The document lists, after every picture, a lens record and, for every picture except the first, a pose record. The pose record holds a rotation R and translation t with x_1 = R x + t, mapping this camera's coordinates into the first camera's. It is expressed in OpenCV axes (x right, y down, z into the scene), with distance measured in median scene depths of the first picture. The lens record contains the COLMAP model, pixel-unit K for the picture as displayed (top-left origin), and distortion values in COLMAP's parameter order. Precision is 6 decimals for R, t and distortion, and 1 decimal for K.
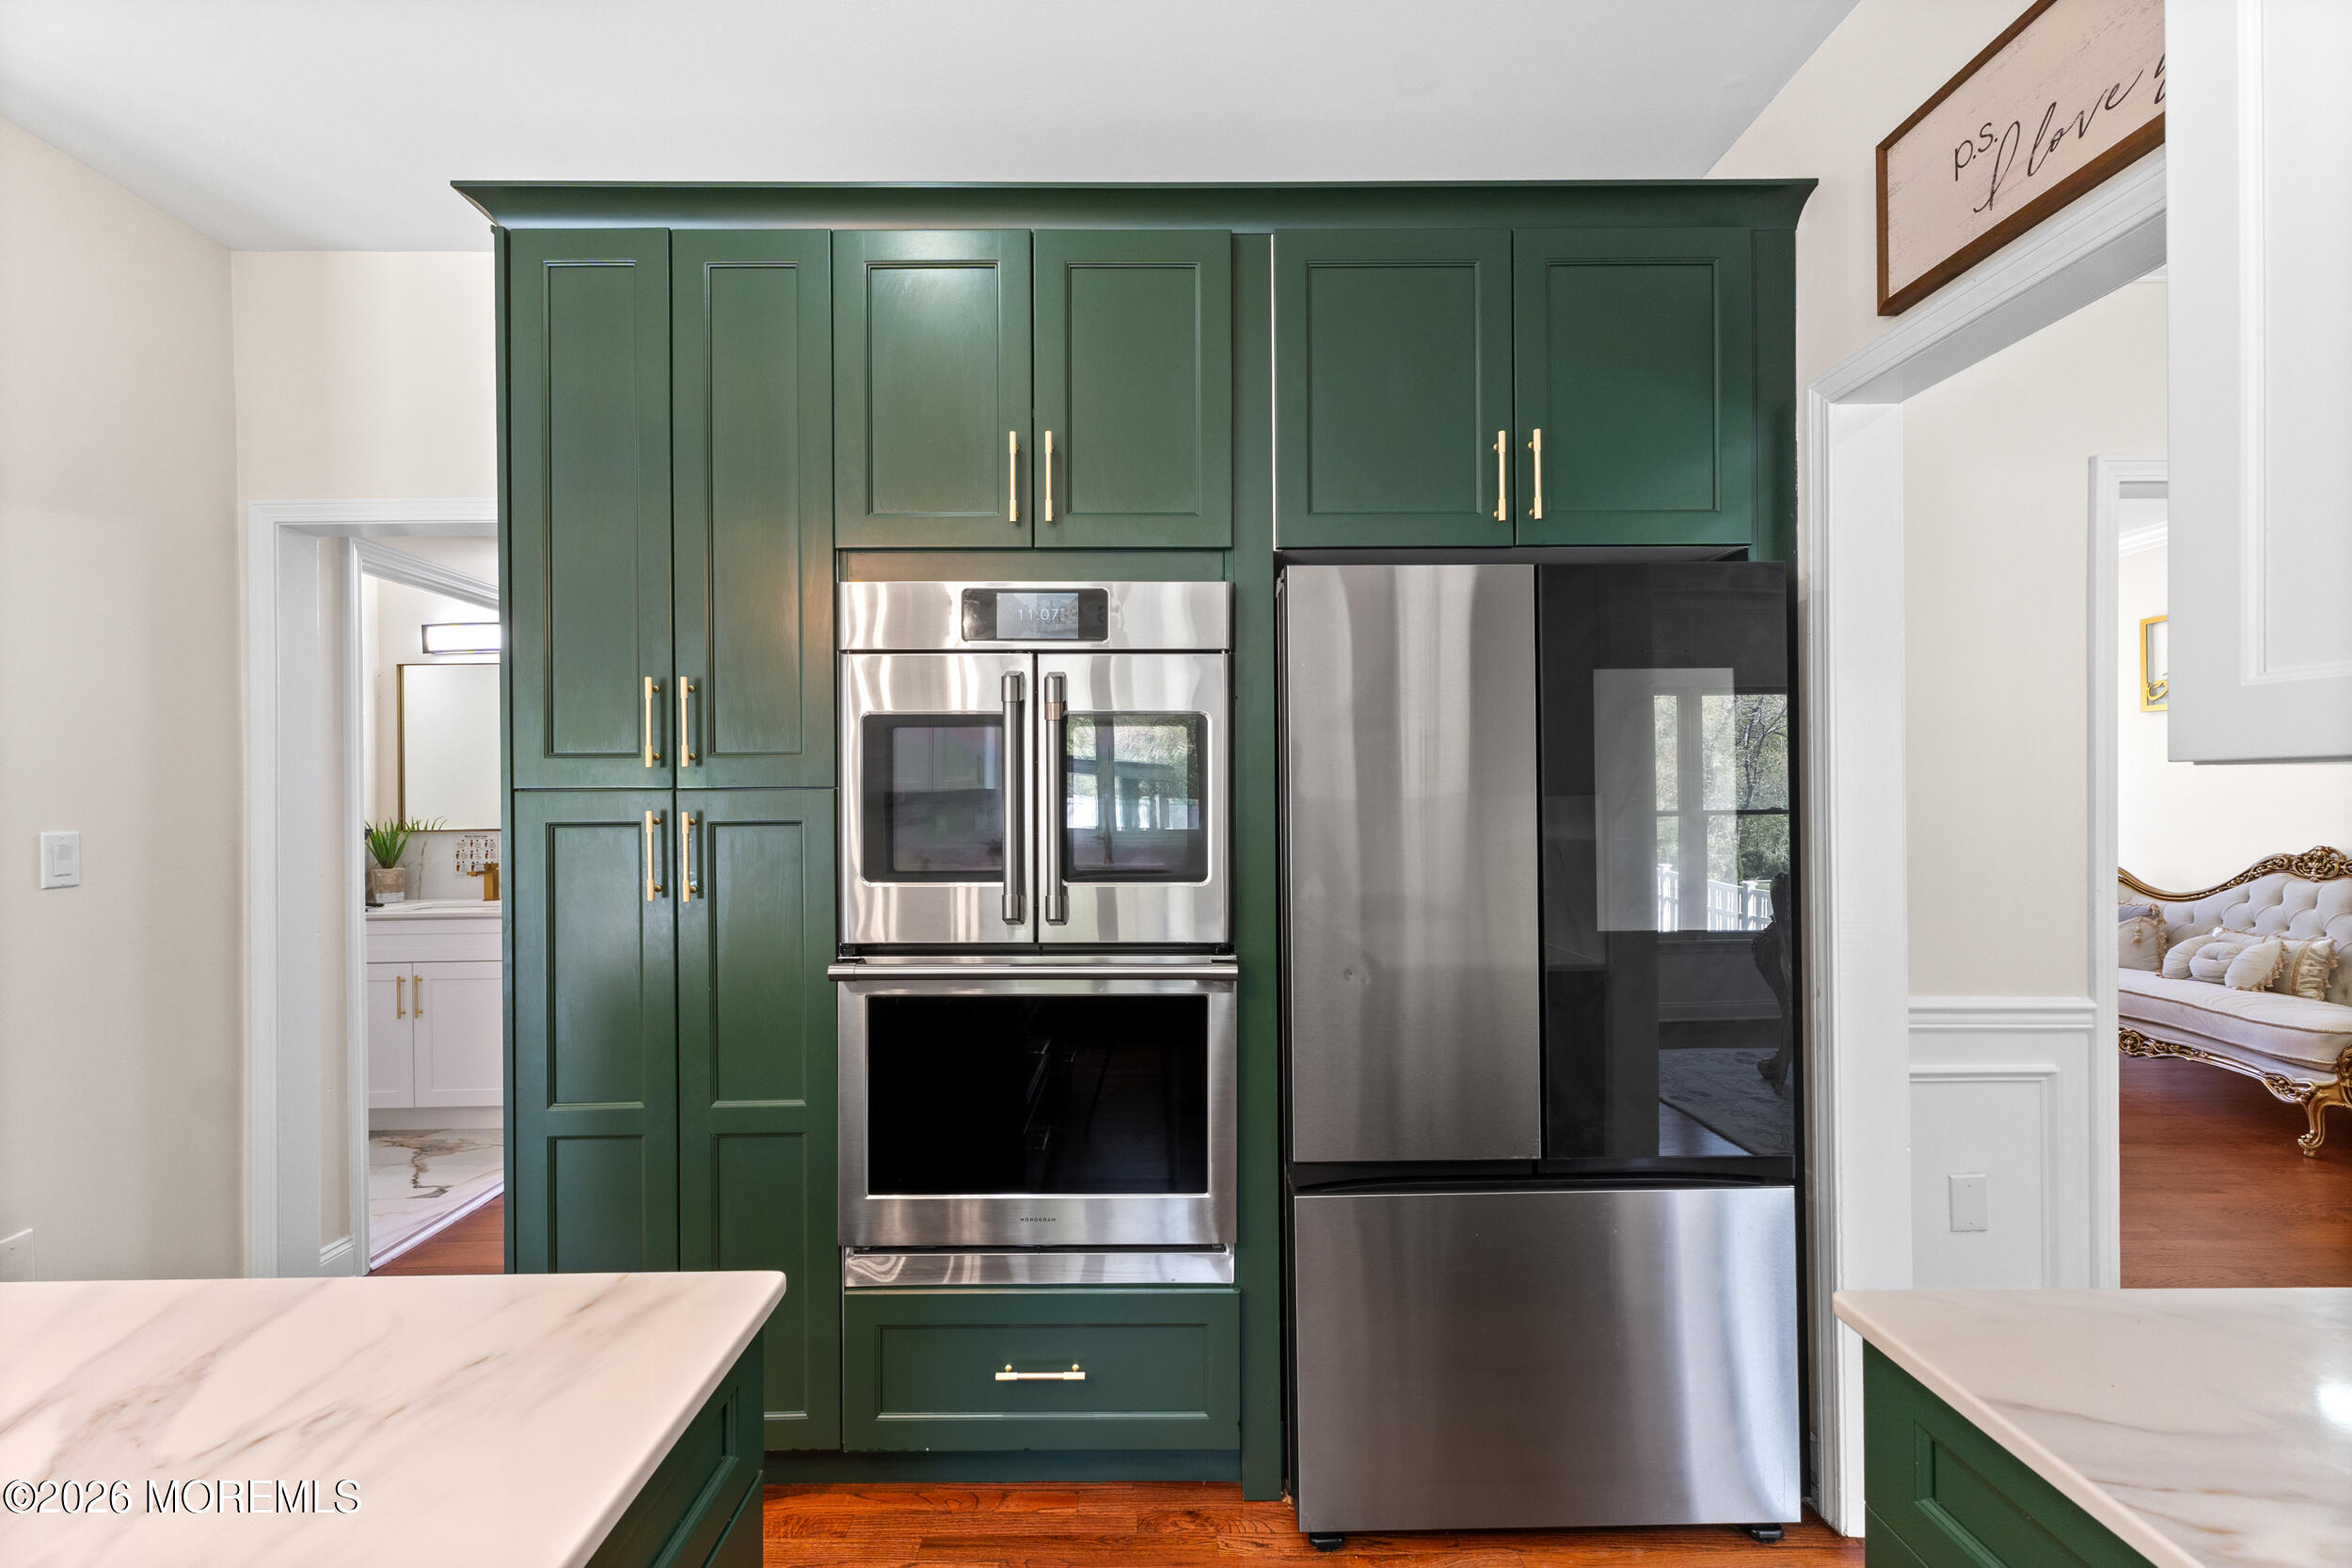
lens RADIAL K [[1012.6, 0, 1170.5], [0, 1012.6, 808.1], [0, 0, 1]] dist [0.005236, 0.000365]
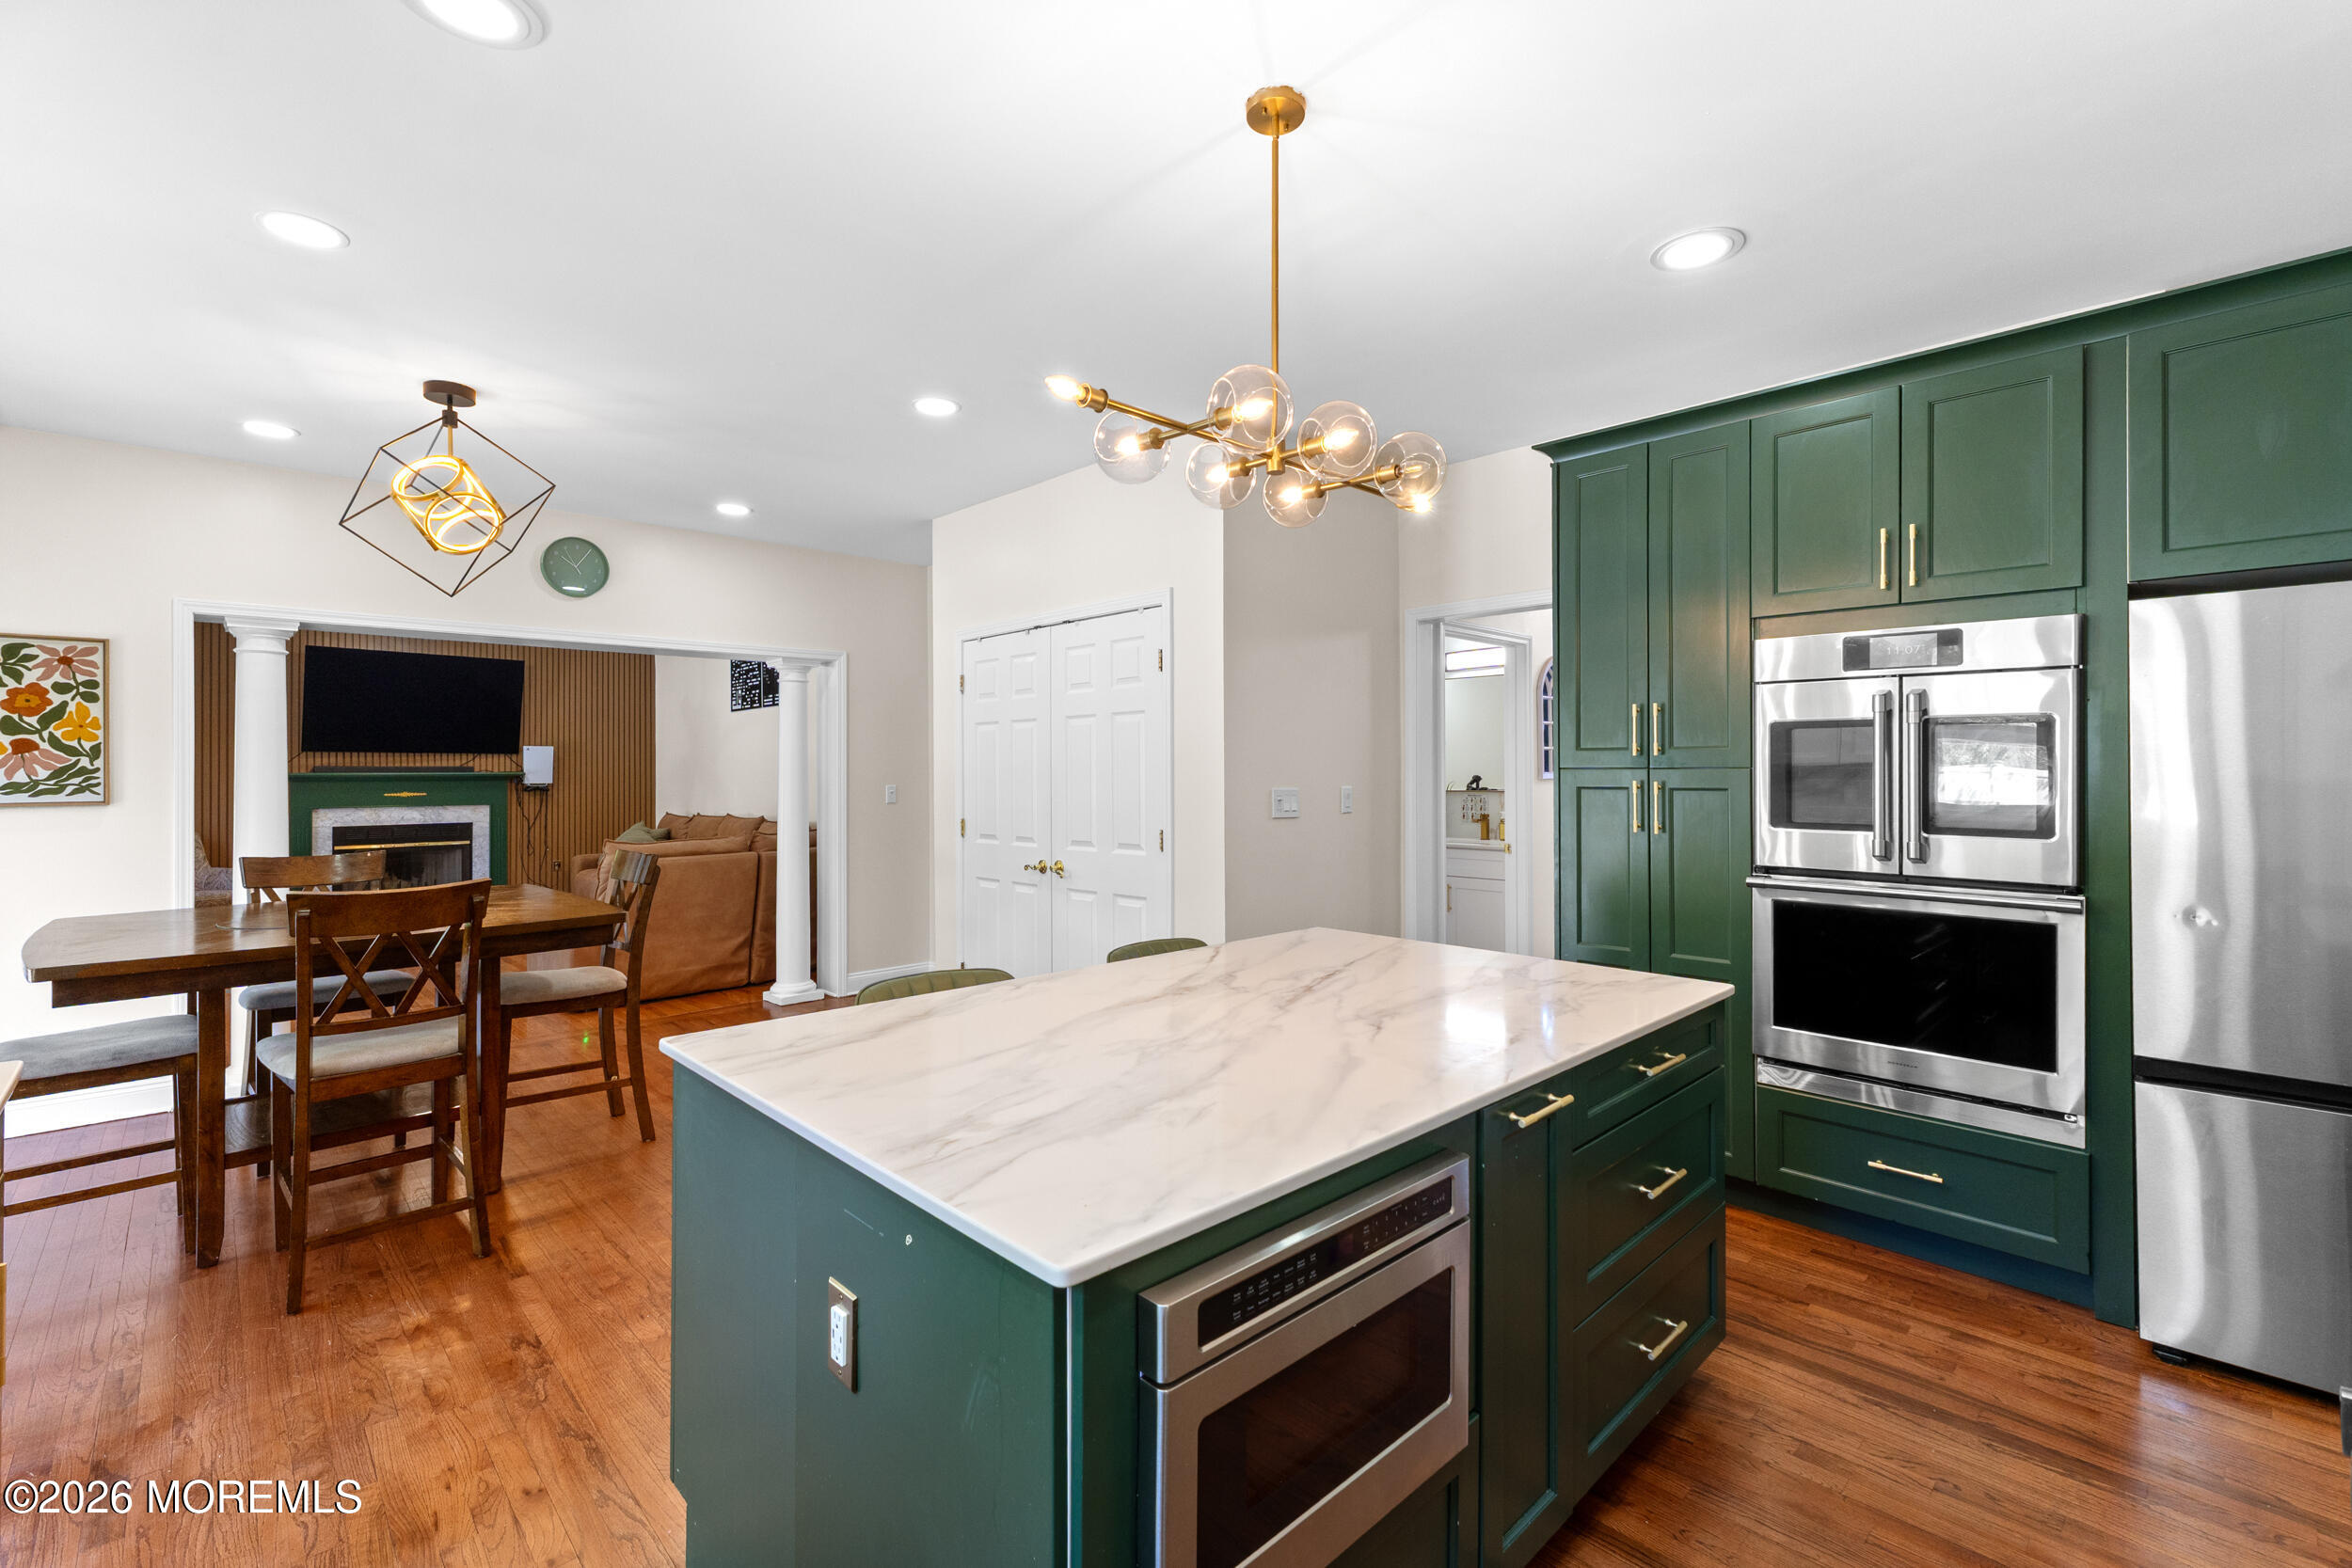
lens RADIAL K [[1026.7, 0, 1185.6], [0, 1026.7, 767.3], [0, 0, 1]] dist [0.015658, 0.000034]
pose [[0.680052, 0.002664, -0.733159, 0.257663], [-0.002972, 0.999995, 0.000876, -0.019870], [0.733158, 0.001583, 0.680057, -0.765926]]
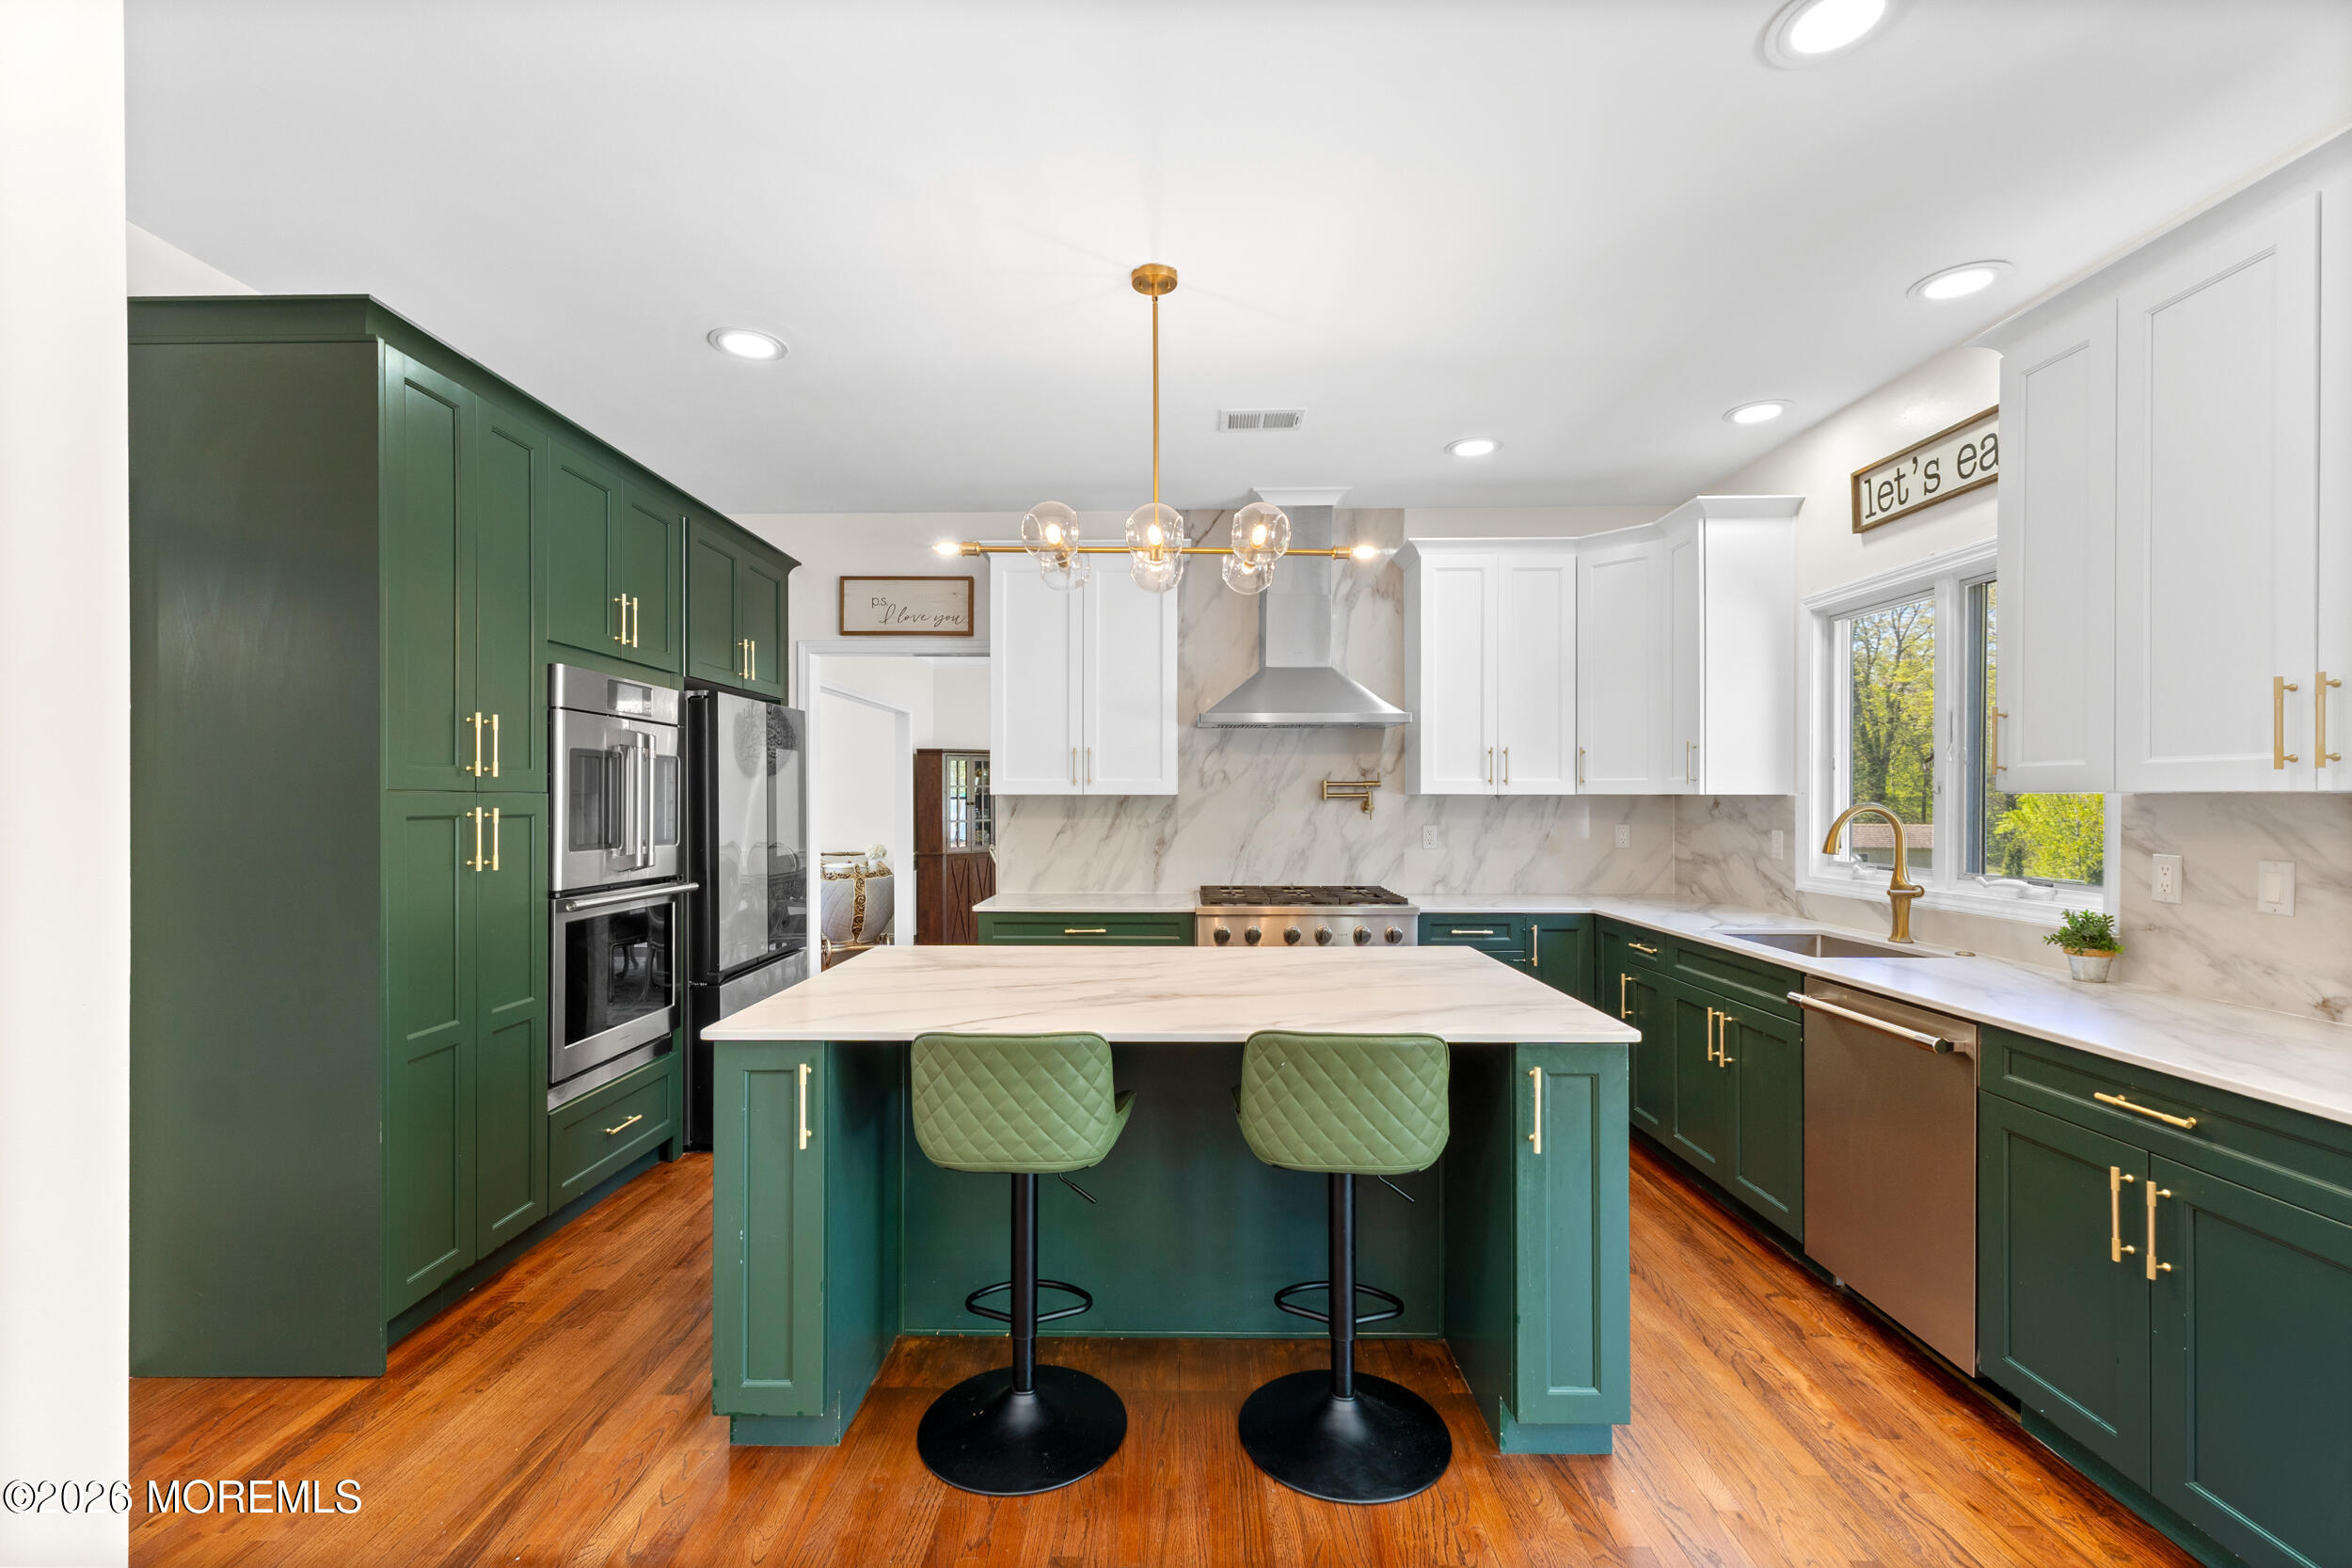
lens RADIAL K [[995.2, 0, 1163.1], [0, 995.2, 796.5], [0, 0, 1]] dist [0.003318, 0.000430]
pose [[0.032865, 0.011227, 0.999397, -1.838662], [0.002583, 0.999933, -0.011318, 0.005980], [-0.999456, 0.002953, 0.032834, -0.002229]]
